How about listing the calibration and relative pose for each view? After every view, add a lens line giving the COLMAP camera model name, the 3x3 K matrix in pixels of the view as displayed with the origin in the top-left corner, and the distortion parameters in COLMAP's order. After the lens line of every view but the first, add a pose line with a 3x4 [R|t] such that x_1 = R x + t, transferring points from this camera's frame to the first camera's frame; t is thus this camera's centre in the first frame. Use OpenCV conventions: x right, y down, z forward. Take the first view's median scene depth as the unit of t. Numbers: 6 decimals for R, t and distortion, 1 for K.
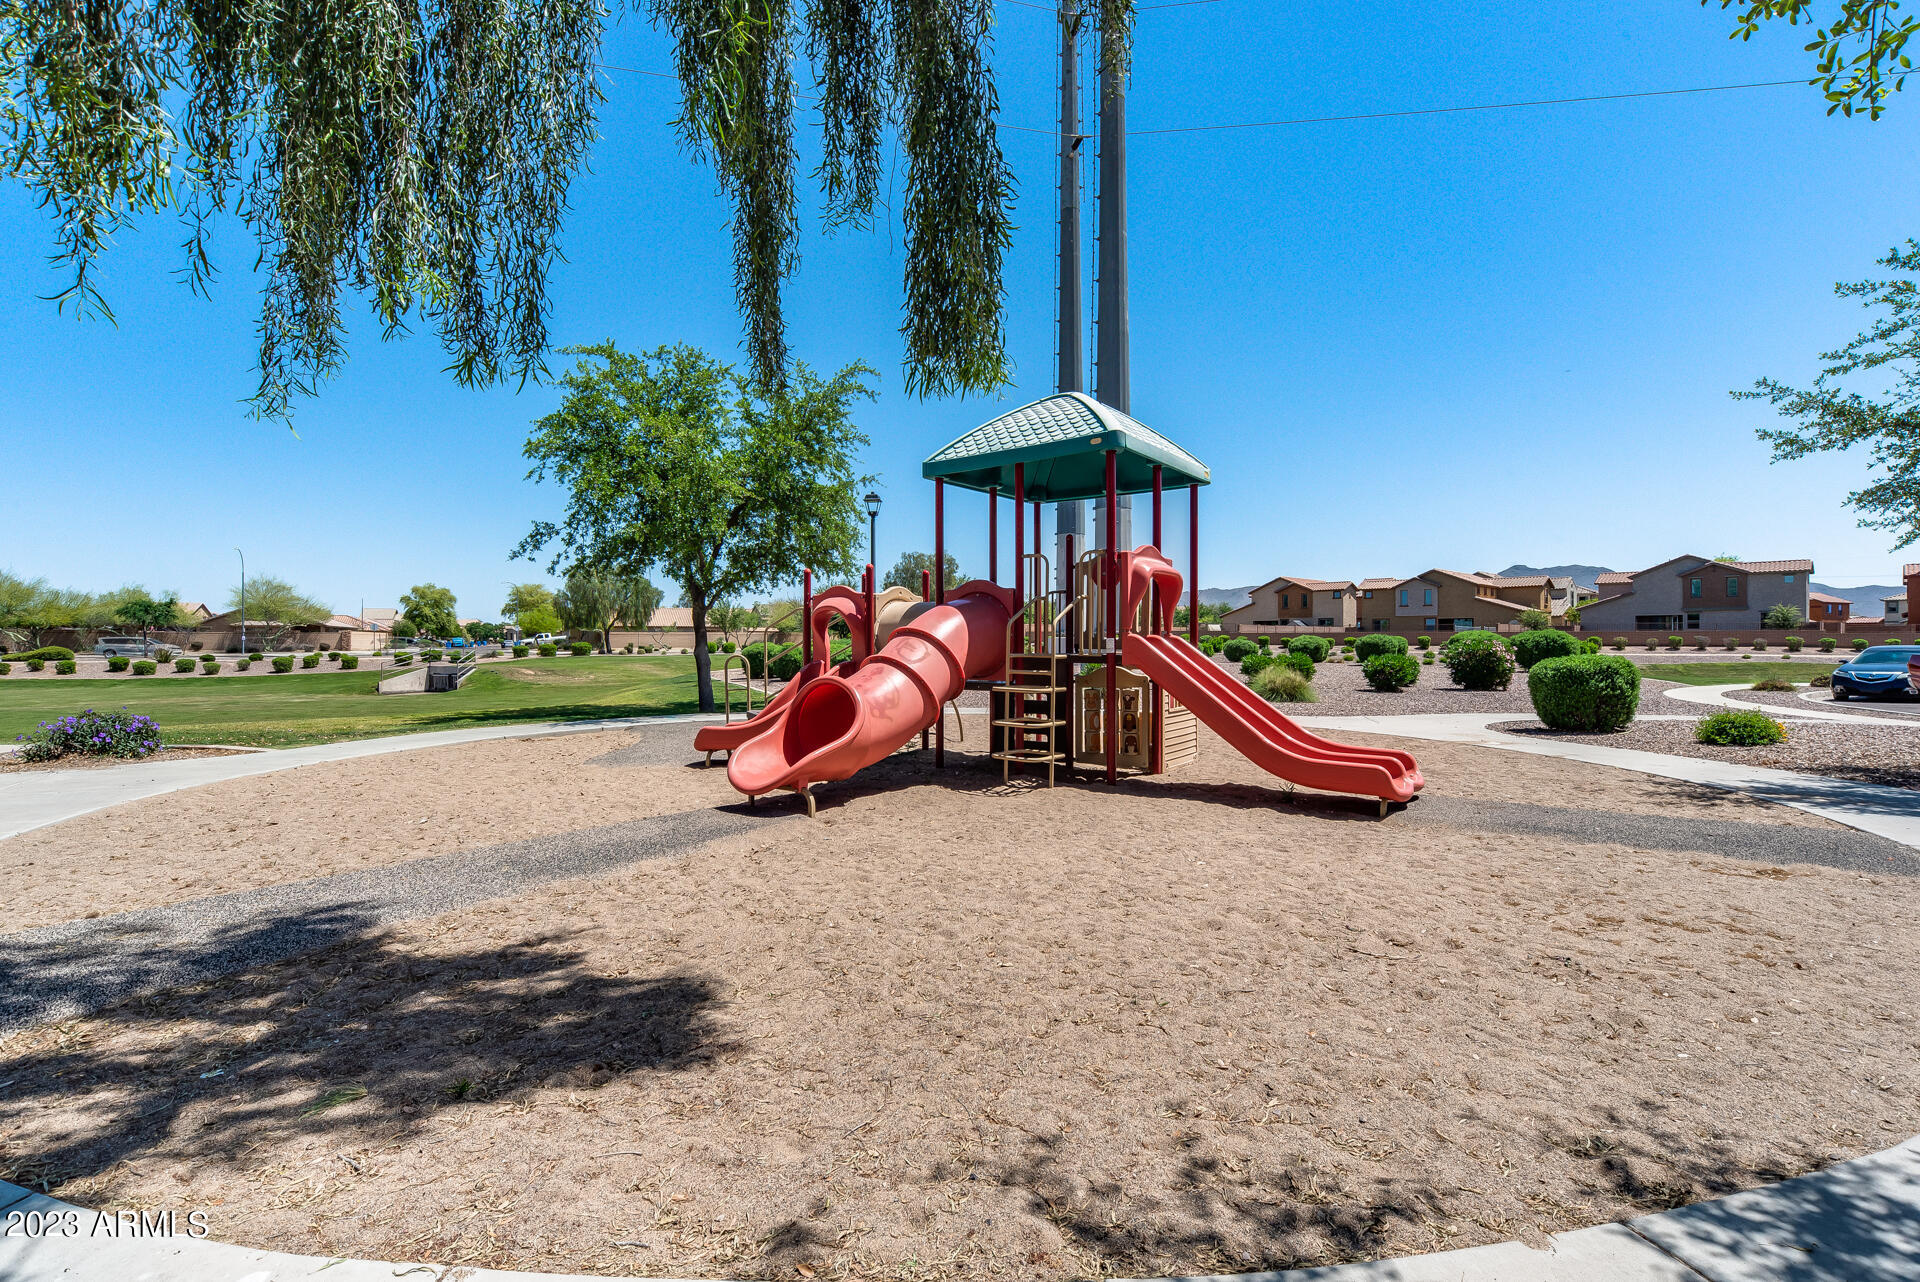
lens RADIAL K [[871.9, 0, 970.5], [0, 871.9, 638.0], [0, 0, 1]] dist [-0.001702, 0.000090]
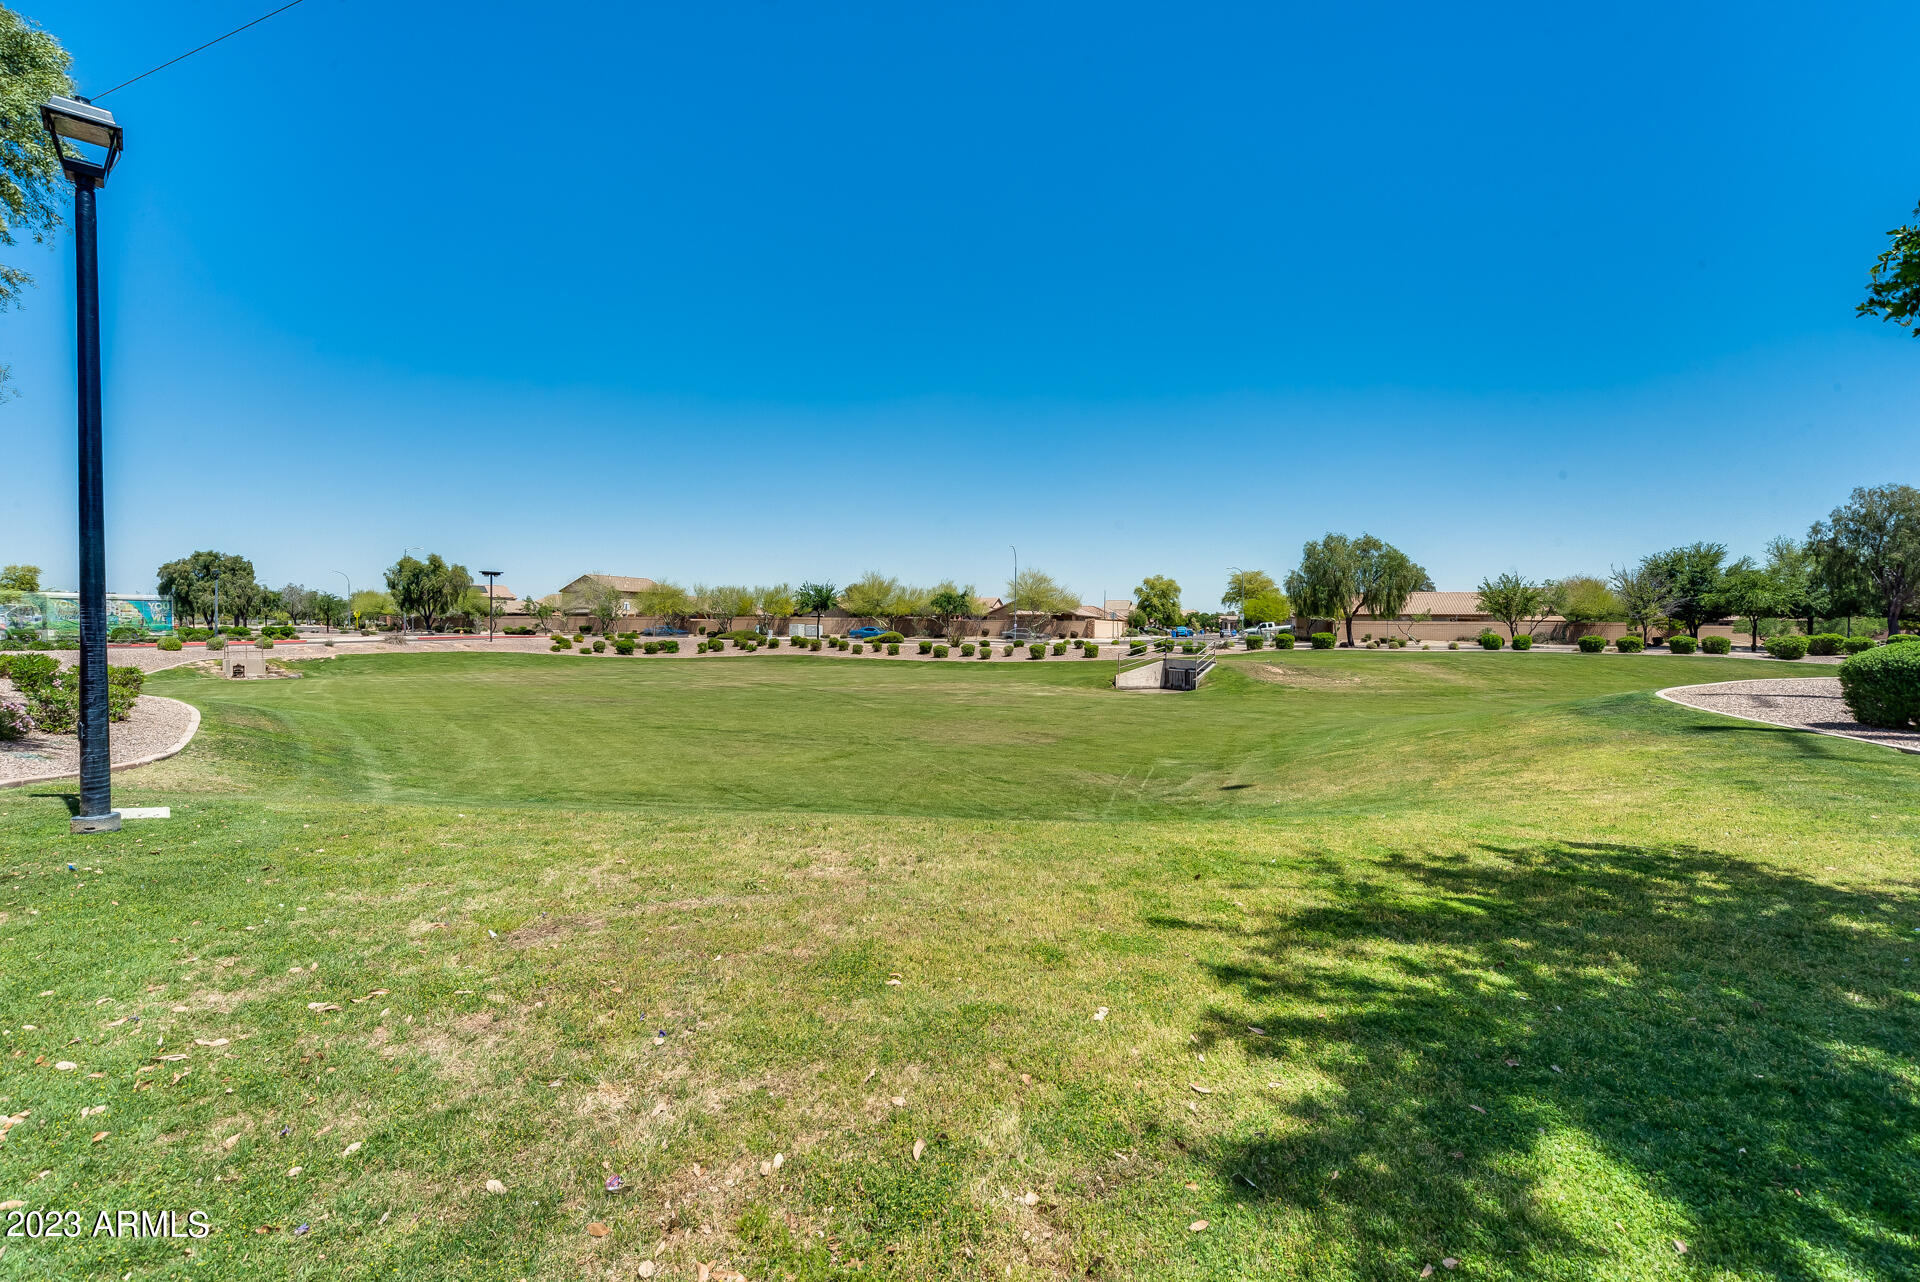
lens RADIAL K [[871.9, 0, 970.5], [0, 871.9, 638.0], [0, 0, 1]] dist [-0.001702, 0.000090]
pose [[0.722210, 0.015044, -0.691511, -0.121609], [-0.007452, 0.999875, 0.013969, 0.000888], [0.691634, -0.004936, 0.722231, 0.180773]]
